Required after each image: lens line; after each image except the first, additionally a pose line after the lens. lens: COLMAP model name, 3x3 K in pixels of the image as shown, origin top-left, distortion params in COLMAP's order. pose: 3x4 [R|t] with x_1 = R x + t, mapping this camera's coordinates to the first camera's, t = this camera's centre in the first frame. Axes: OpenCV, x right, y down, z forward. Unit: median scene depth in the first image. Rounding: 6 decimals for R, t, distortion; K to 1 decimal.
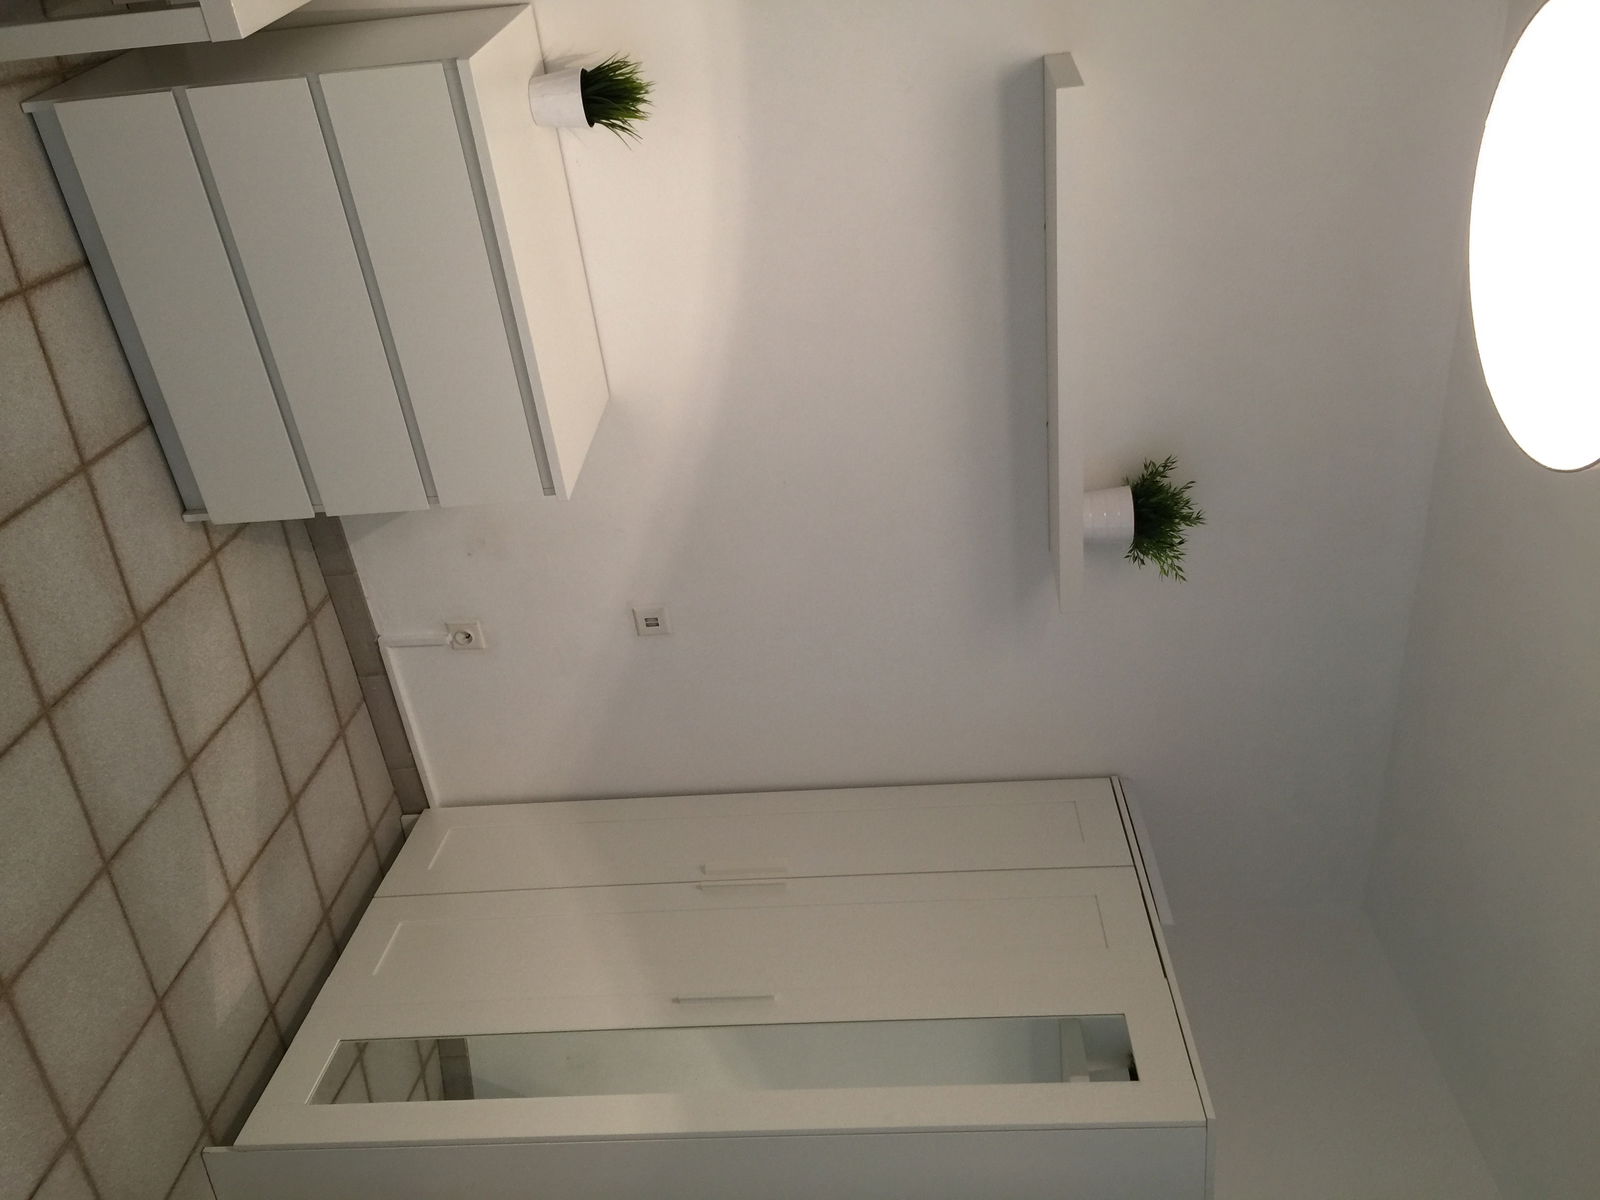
lens RADIAL K [[1357.5, 0, 800.0], [0, 1357.5, 600.0], [0, 0, 1]] dist [0.104289, -0.171560]
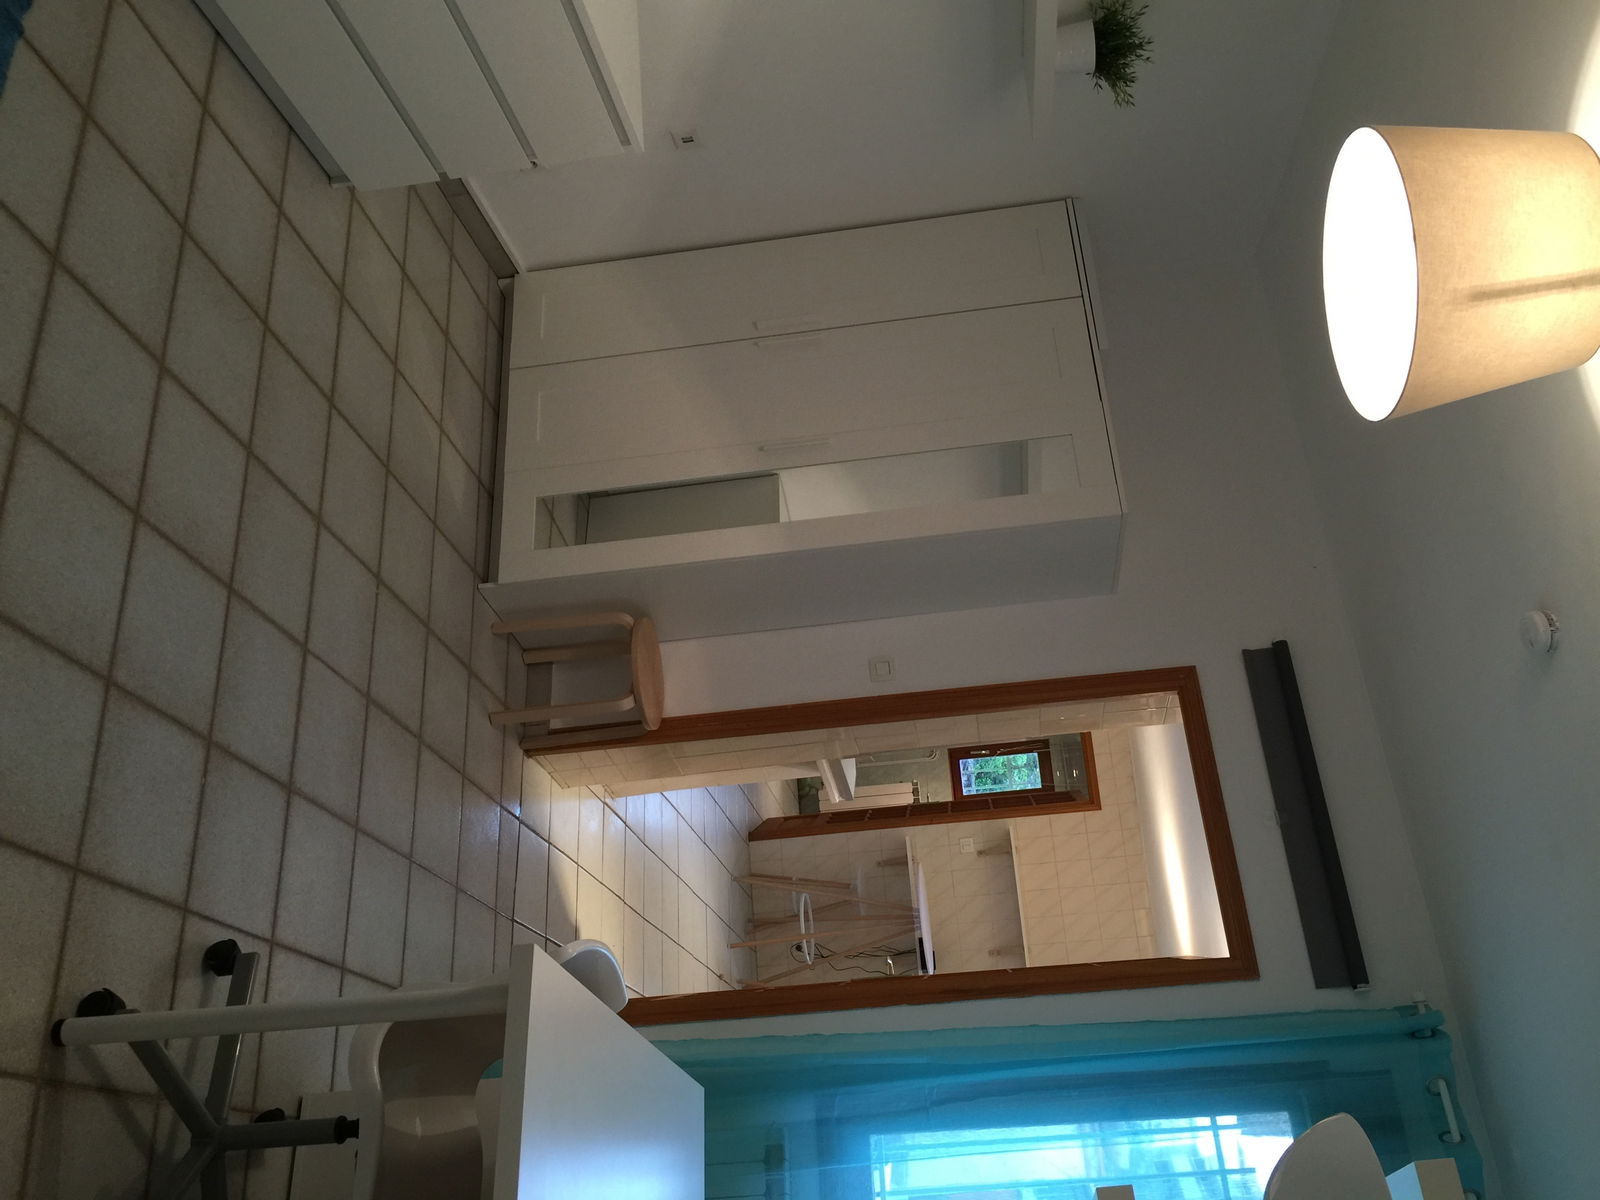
lens RADIAL K [[1335.1, 0, 800.0], [0, 1335.1, 600.0], [0, 0, 1]] dist [0.014914, -0.071546]
pose [[0.992535, -0.121831, 0.005682, -0.075706], [0.090892, 0.769940, 0.631610, -0.450620], [-0.081324, -0.626378, 0.775265, -0.179548]]
